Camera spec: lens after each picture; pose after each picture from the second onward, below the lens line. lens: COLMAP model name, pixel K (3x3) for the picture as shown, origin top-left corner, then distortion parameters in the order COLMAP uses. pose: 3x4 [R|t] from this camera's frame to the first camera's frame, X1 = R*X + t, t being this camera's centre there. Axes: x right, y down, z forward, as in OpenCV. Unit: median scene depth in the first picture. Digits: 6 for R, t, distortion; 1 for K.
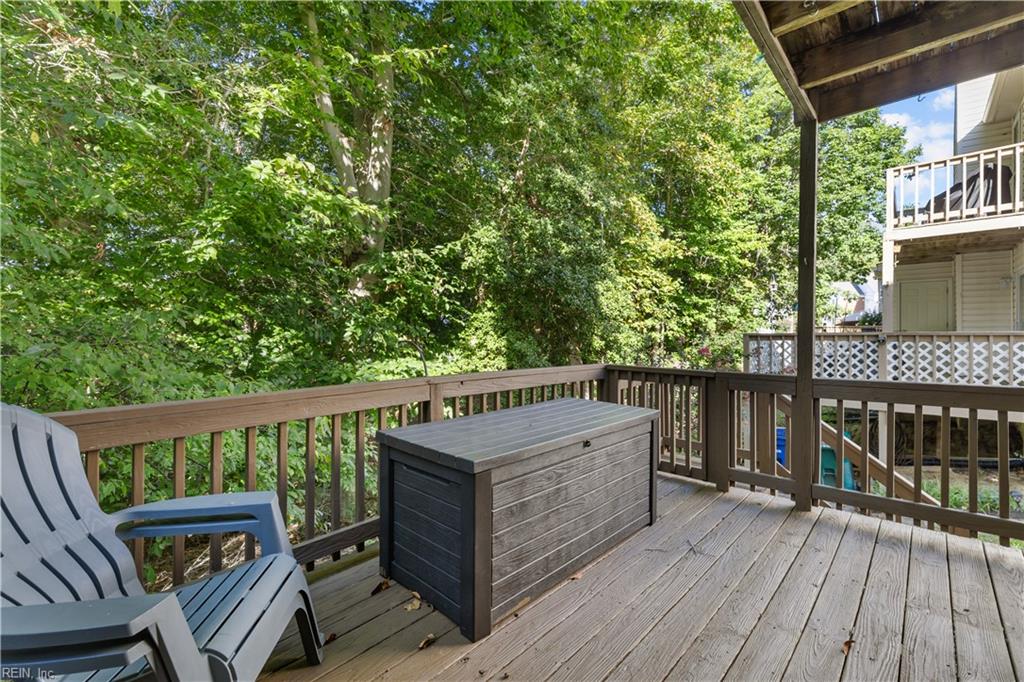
lens RADIAL K [[444.9, 0, 511.4], [0, 444.9, 337.3], [0, 0, 1]] dist [-0.013042, -0.000477]
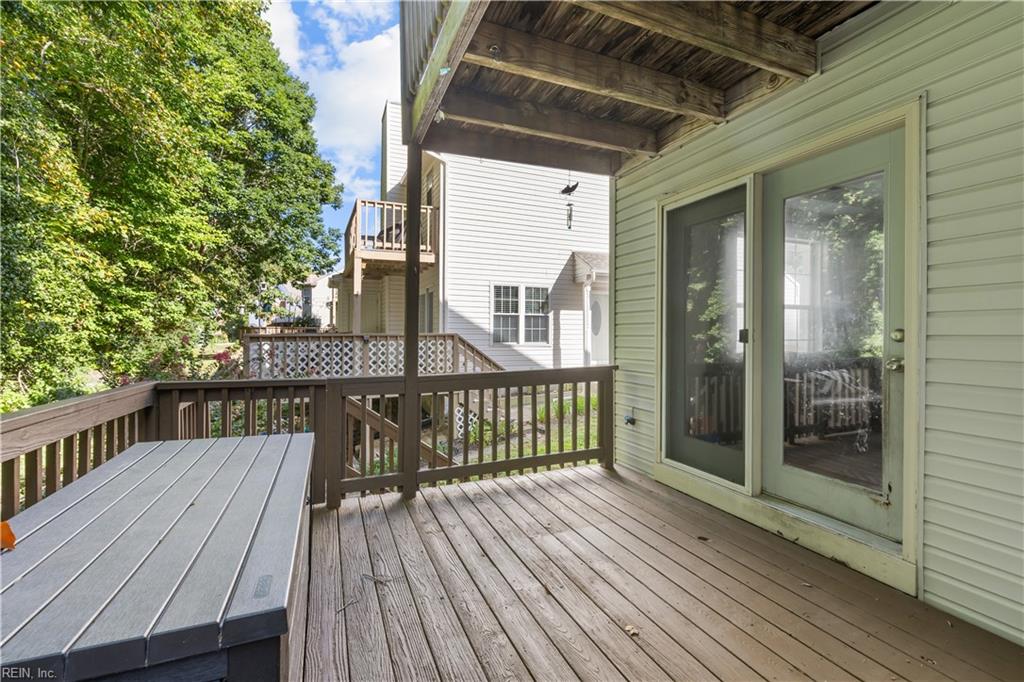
lens RADIAL K [[444.9, 0, 514.5], [0, 444.9, 332.9], [0, 0, 1]] dist [-0.013042, -0.000477]
pose [[0.387498, 0.003621, 0.921864, -0.060357], [0.006307, 0.999958, -0.006579, -0.001440], [-0.921849, 0.008364, 0.387459, 0.082613]]
